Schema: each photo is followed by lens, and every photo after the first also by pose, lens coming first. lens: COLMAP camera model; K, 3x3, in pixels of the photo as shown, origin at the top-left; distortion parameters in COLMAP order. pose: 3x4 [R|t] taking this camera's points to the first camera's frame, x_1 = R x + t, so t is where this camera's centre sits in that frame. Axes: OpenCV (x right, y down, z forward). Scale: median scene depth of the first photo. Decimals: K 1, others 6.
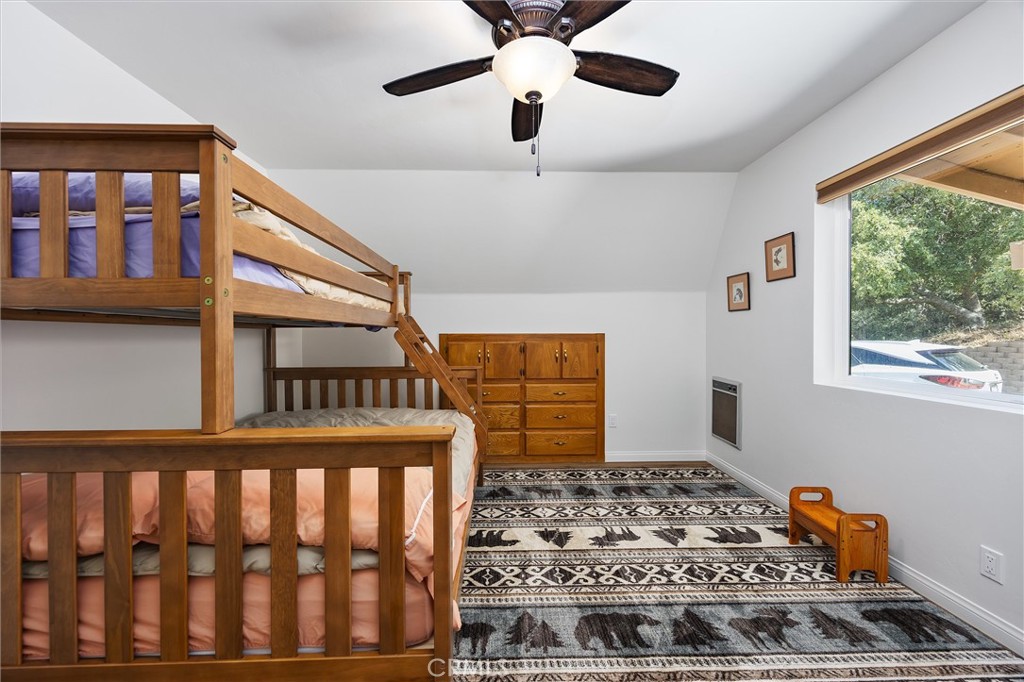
lens RADIAL K [[395.7, 0, 512.4], [0, 395.7, 340.0], [0, 0, 1]] dist [0.000952, -0.000138]
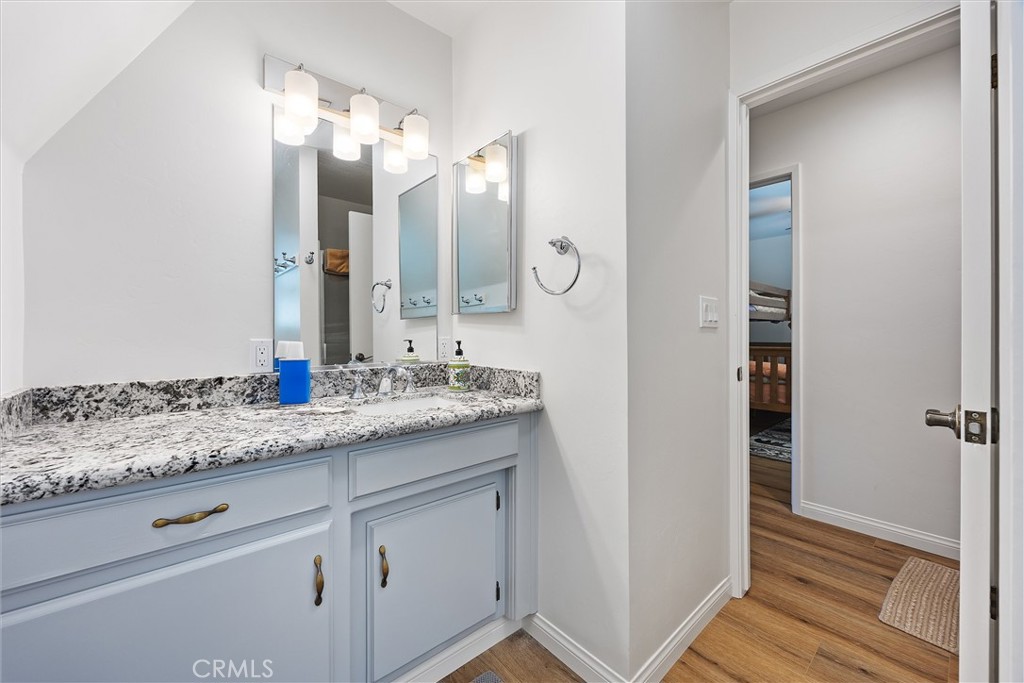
lens RADIAL K [[395.7, 0, 508.8], [0, 395.7, 338.4], [0, 0, 1]] dist [0.000952, -0.000138]
pose [[0.630064, 0.005413, -0.776524, 0.562806], [-0.000586, 0.999979, 0.006496, 0.068855], [0.776543, -0.003638, 0.630054, -2.087383]]
